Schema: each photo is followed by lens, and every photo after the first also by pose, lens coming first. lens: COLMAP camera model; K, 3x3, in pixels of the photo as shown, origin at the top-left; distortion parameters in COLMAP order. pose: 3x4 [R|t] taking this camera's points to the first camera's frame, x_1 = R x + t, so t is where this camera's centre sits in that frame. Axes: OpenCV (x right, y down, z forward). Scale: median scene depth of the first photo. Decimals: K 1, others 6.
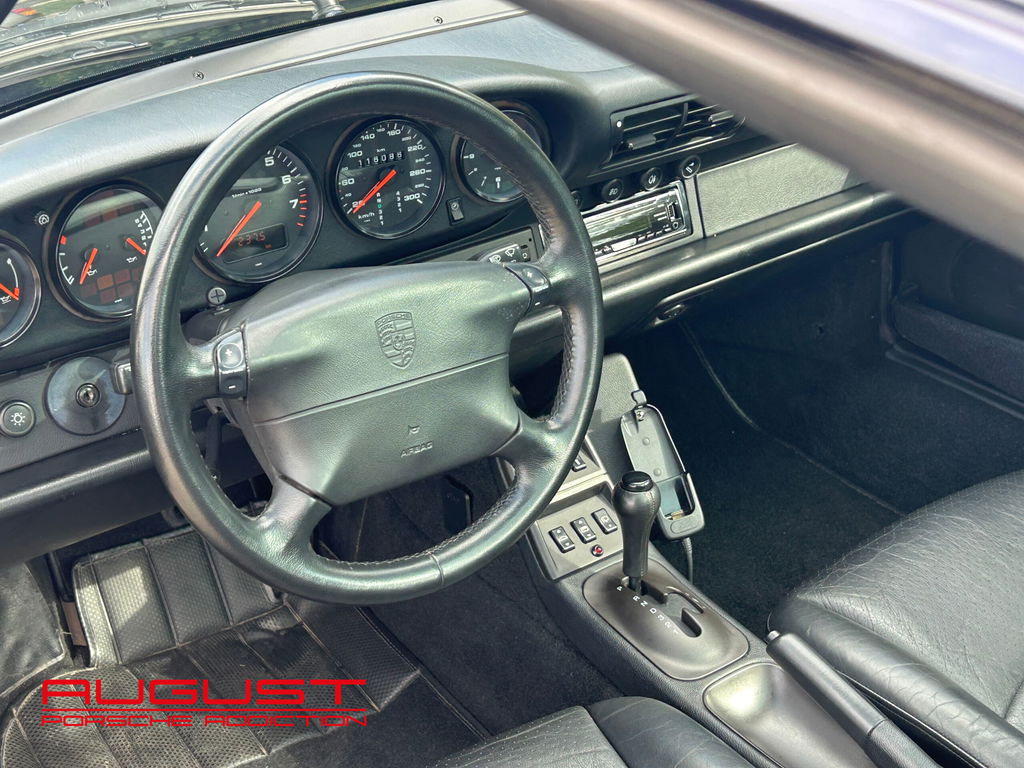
lens RADIAL K [[1450.5, 0, 512.3], [0, 1450.5, 373.6], [0, 0, 1]] dist [0.074030, 0.000000]
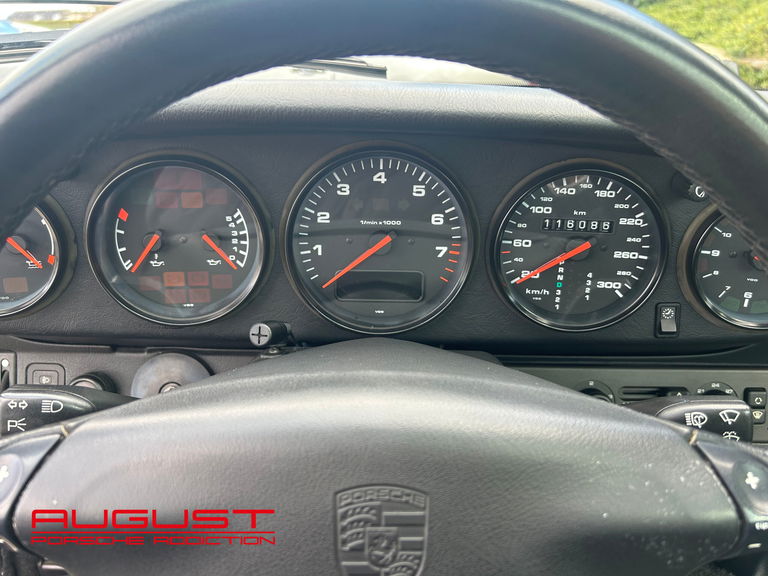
lens RADIAL K [[582.1, 0, 385.0], [0, 582.1, 291.6], [0, 0, 1]] dist [0.011640, -0.010691]
pose [[0.804375, 0.261017, -0.533715, -0.000671], [-0.309871, 0.950776, -0.002030, -0.083363], [0.506914, 0.167016, 0.845662, 0.699617]]
